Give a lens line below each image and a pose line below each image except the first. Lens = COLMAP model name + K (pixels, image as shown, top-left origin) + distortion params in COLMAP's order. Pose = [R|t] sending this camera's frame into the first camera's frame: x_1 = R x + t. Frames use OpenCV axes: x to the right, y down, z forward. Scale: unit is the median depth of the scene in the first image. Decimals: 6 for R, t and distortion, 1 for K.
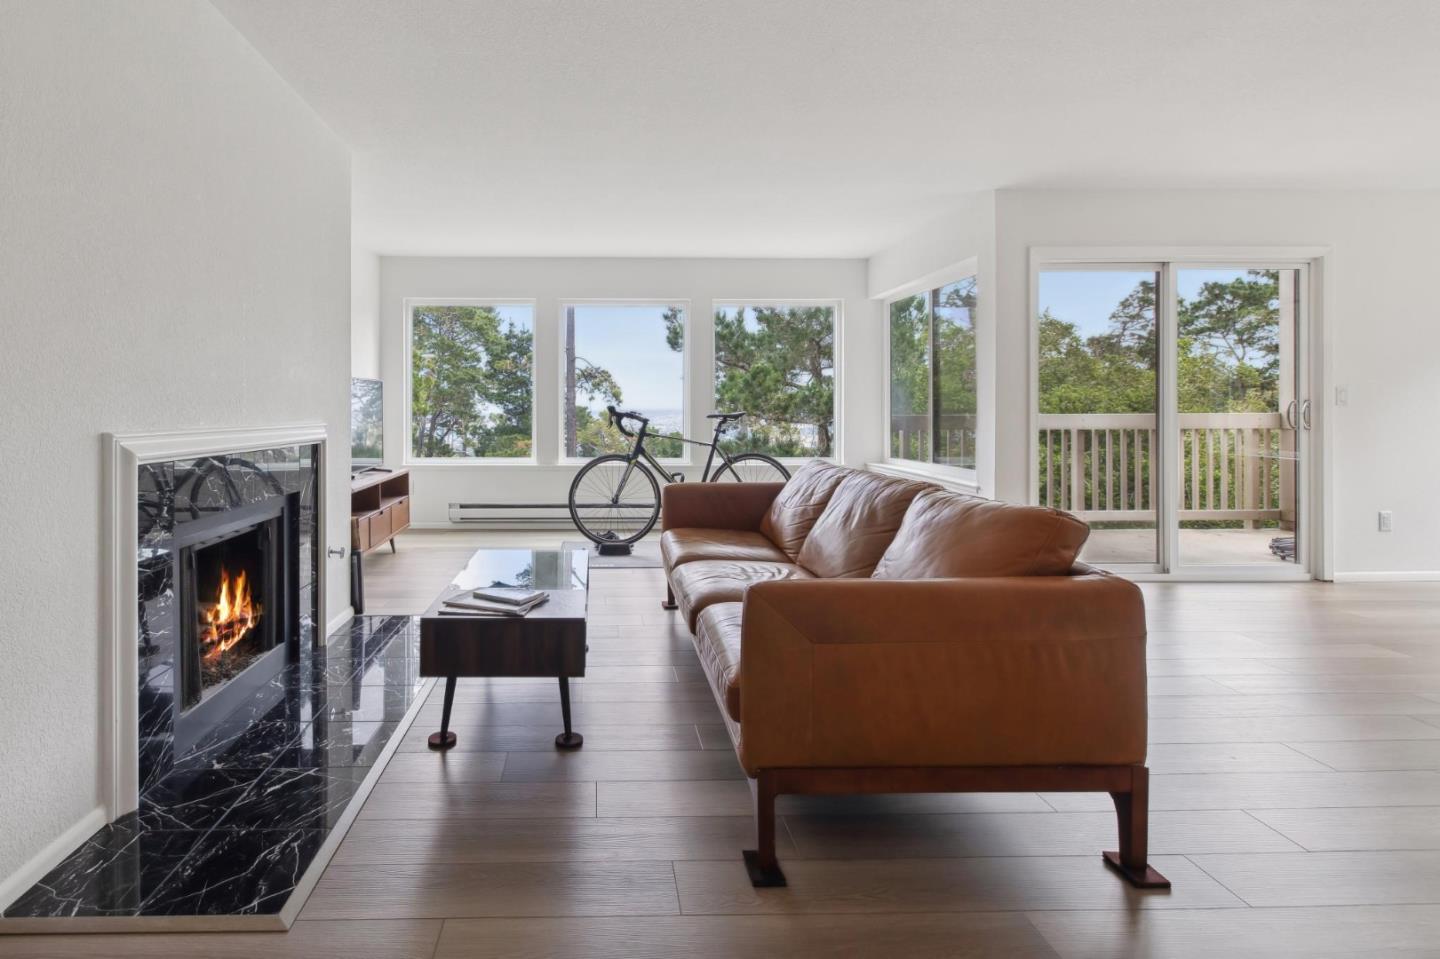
lens RADIAL K [[719.1, 0, 681.1], [0, 719.1, 406.0], [0, 0, 1]] dist [-0.004681, 0.001387]
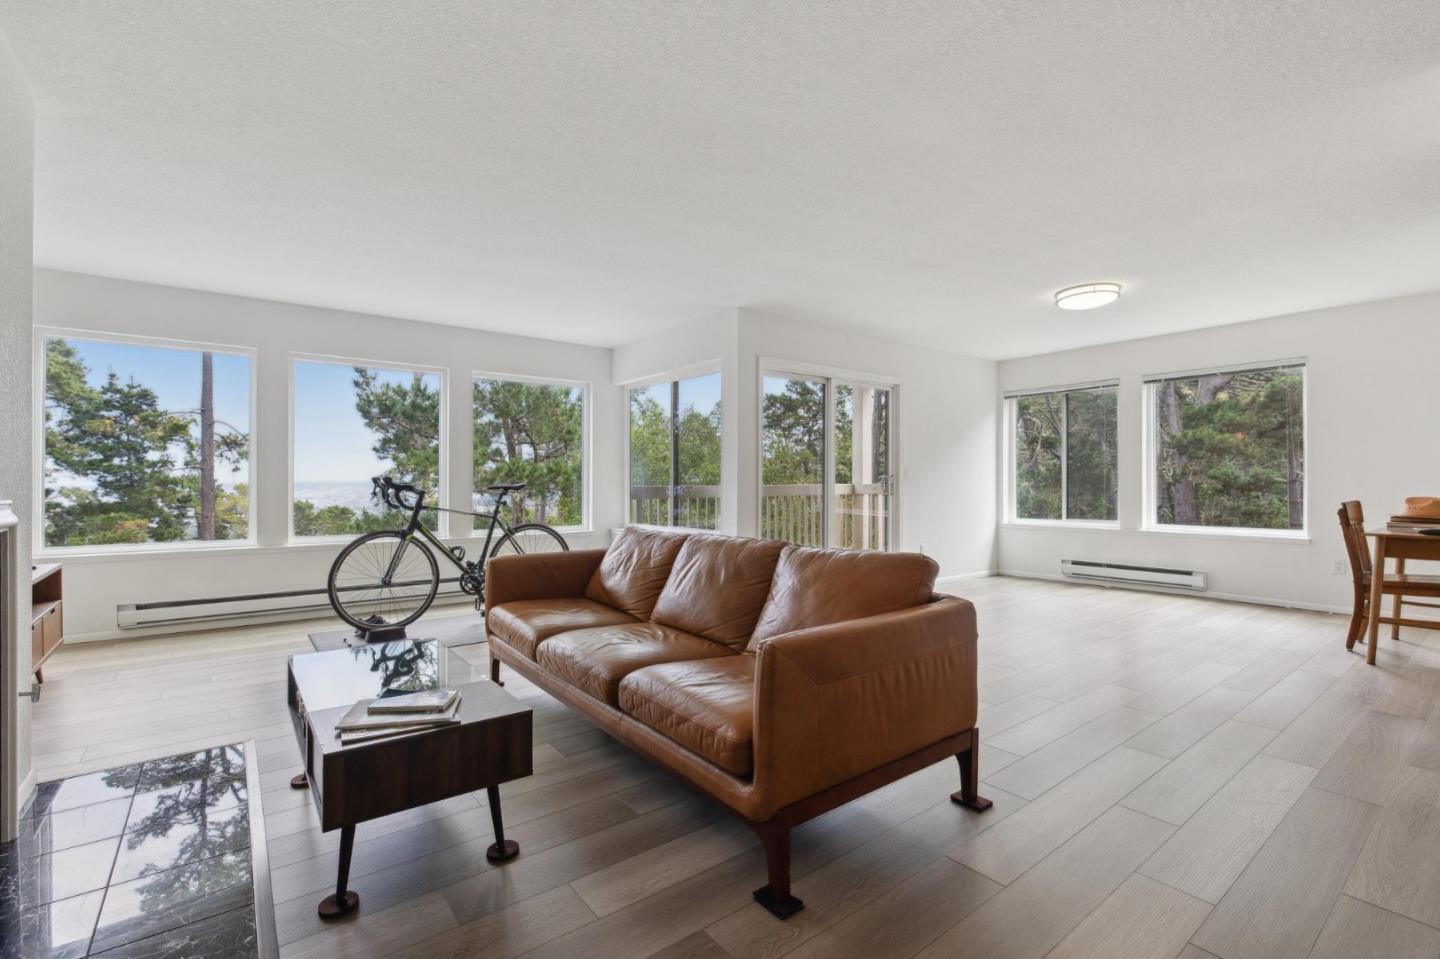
lens RADIAL K [[615.2, 0, 722.5], [0, 615.2, 495.7], [0, 0, 1]] dist [-0.001298, 0.000942]
pose [[0.819100, -0.012533, 0.573514, -0.188545], [-0.002884, 0.999659, 0.025965, 0.002073], [-0.573644, -0.022922, 0.818784, 0.115440]]
